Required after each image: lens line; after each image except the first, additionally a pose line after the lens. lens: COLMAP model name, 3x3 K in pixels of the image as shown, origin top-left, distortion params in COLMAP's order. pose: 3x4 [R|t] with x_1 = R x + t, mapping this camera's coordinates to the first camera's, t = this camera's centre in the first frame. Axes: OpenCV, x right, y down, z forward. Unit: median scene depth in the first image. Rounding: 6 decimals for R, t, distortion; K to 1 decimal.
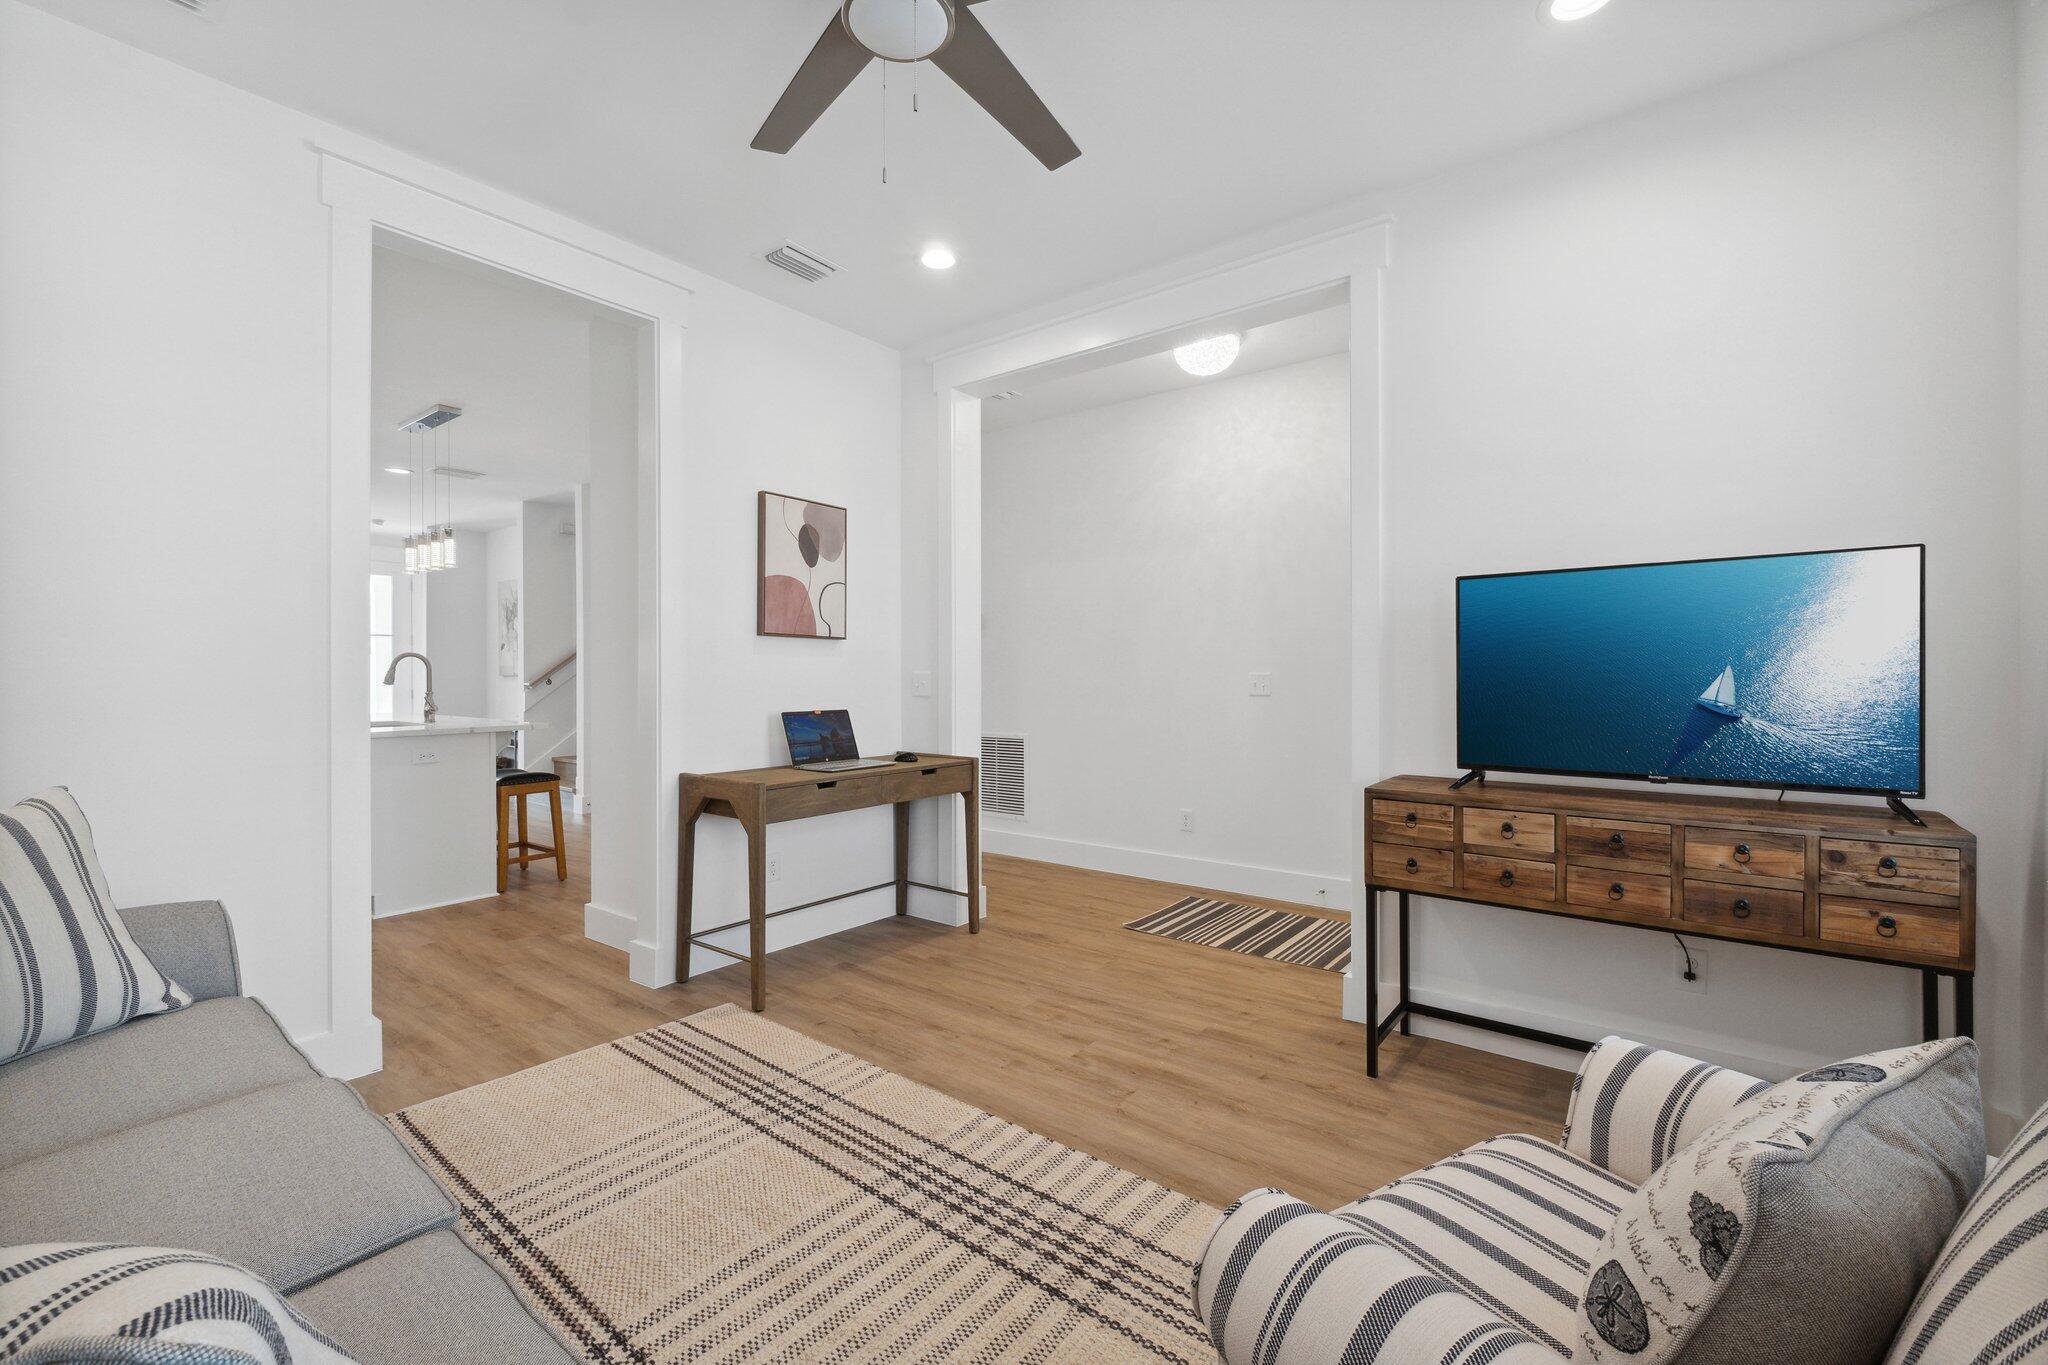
lens RADIAL K [[870.8, 0, 1019.8], [0, 870.8, 697.7], [0, 0, 1]] dist [0.000950, -0.000035]
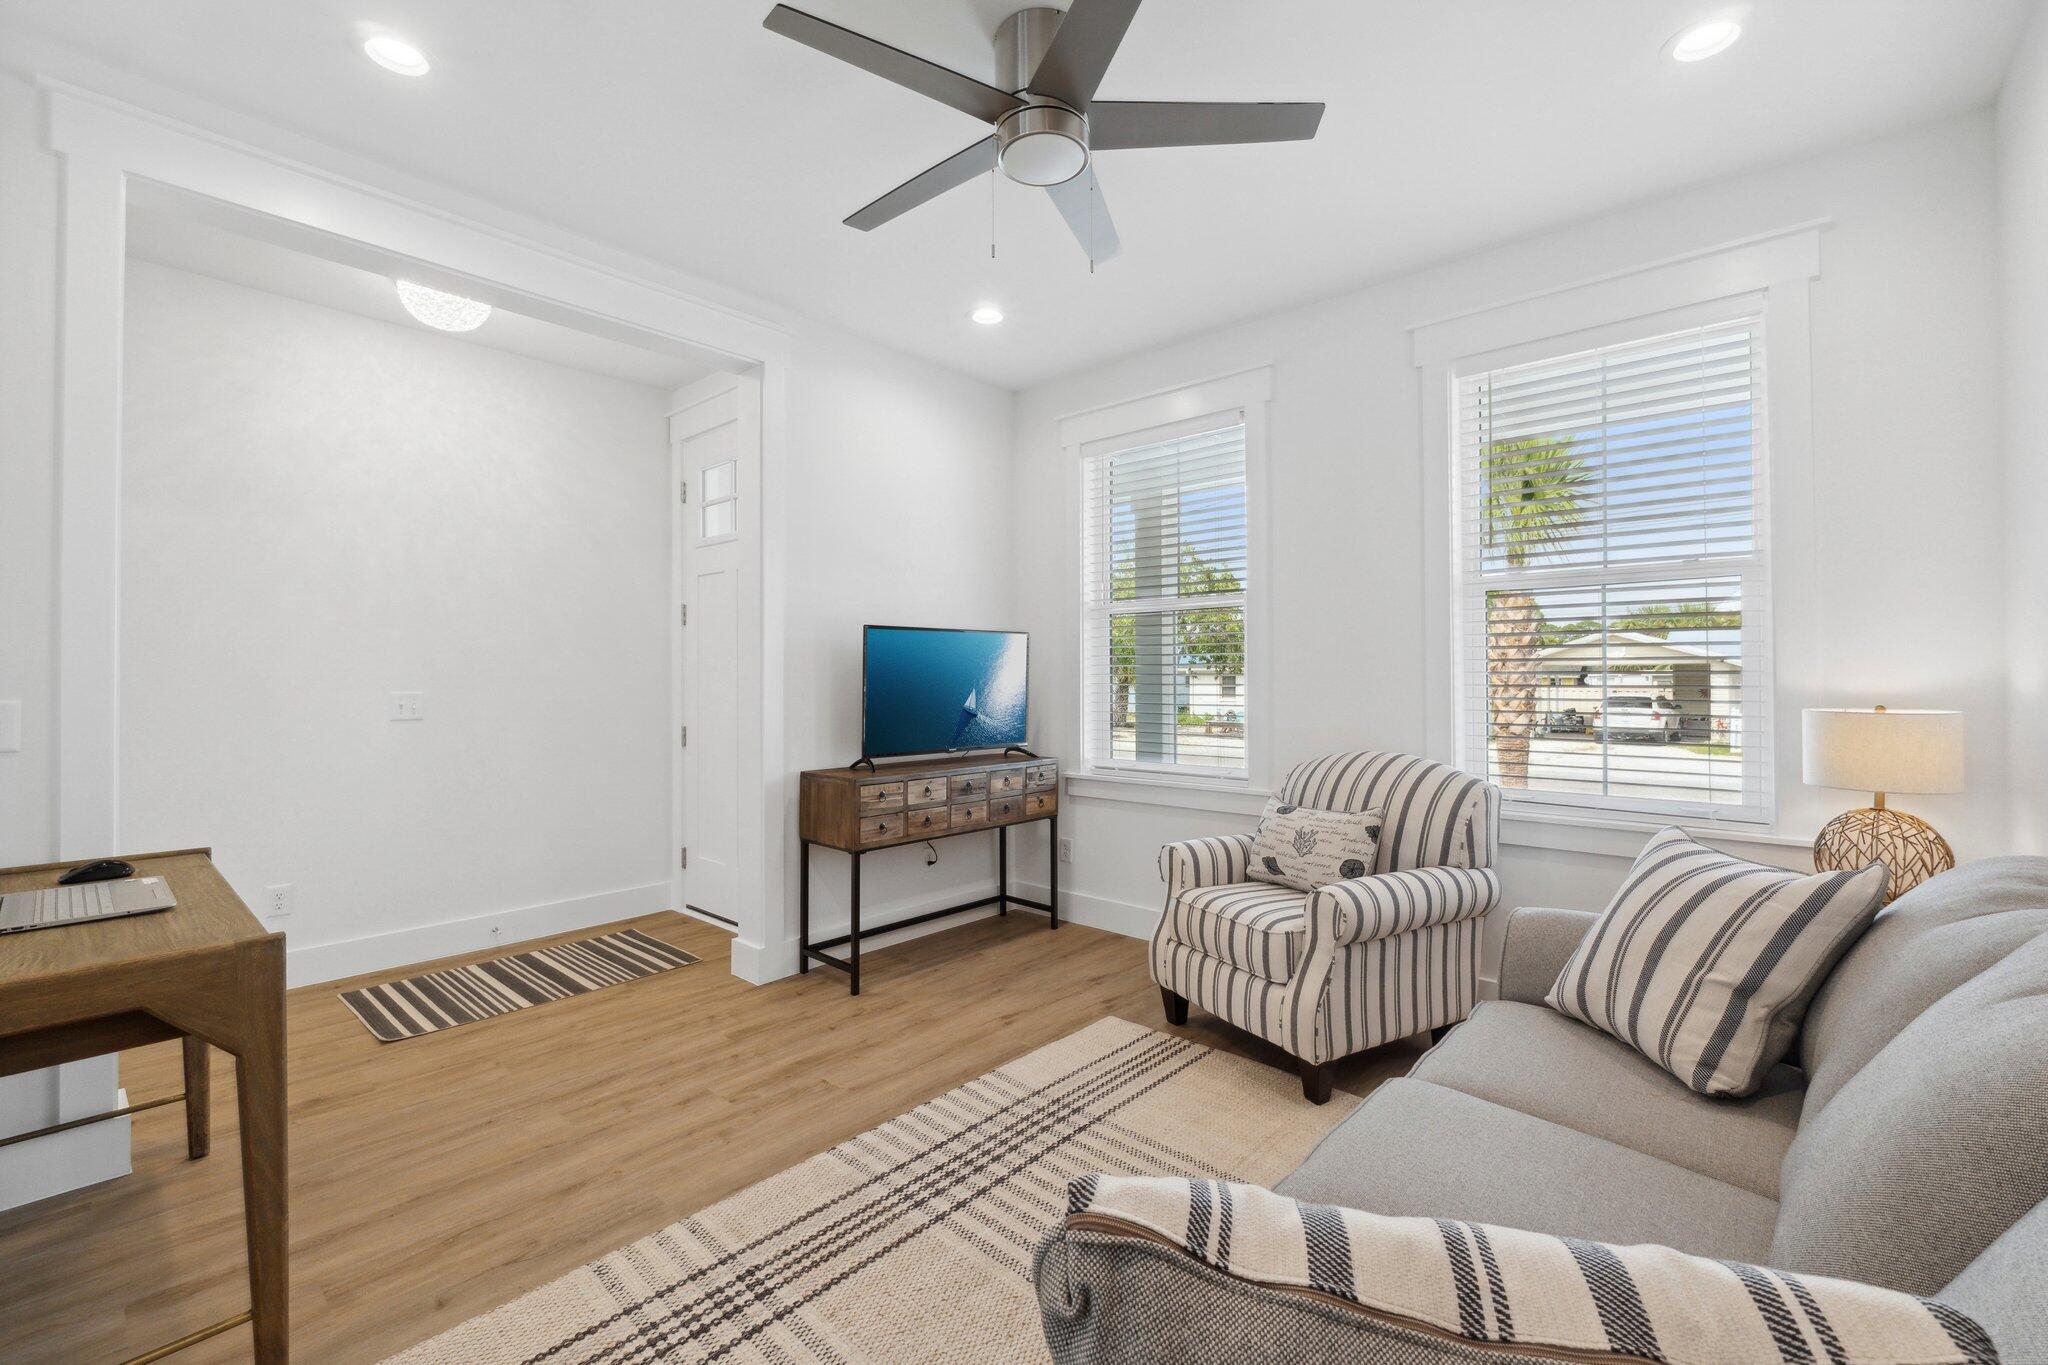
lens RADIAL K [[880.6, 0, 1024.0], [0, 880.6, 682.5], [0, 0, 1]] dist [-0.002896, -0.000691]
pose [[0.044948, -0.001656, 0.998988, -0.985836], [0.027608, 0.999619, 0.000415, -0.041045], [-0.998608, 0.027562, 0.044976, 0.702967]]
